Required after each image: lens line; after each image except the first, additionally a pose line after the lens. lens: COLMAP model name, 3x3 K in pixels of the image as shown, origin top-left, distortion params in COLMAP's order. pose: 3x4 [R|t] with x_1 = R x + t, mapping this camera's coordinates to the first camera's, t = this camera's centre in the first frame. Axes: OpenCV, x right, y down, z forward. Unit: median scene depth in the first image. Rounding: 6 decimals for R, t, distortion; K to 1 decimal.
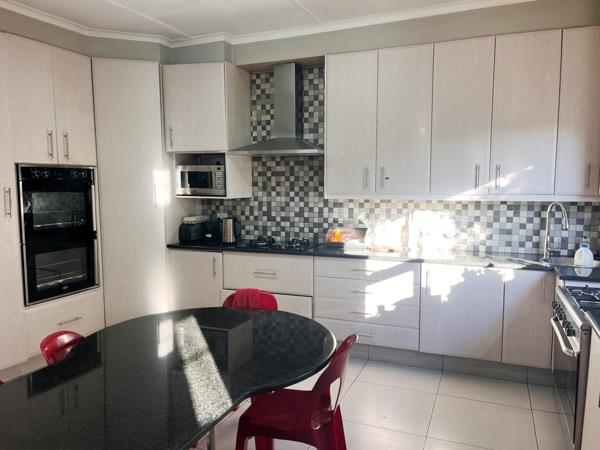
lens RADIAL K [[460.7, 0, 301.4], [0, 460.7, 223.0], [0, 0, 1]] dist [0.007849, 0.004961]
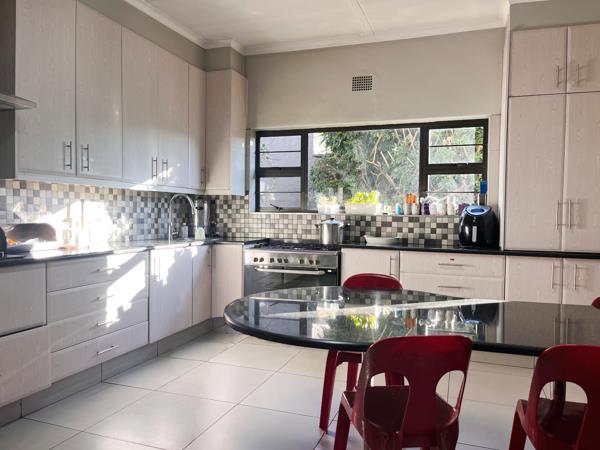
lens RADIAL K [[460.7, 0, 301.9], [0, 460.7, 228.5], [0, 0, 1]] dist [0.007849, 0.004961]
pose [[-0.060602, -0.026970, 0.997798, -0.686785], [0.076851, 0.996542, 0.031604, 0.031984], [-0.995199, 0.078597, -0.058320, 0.689600]]
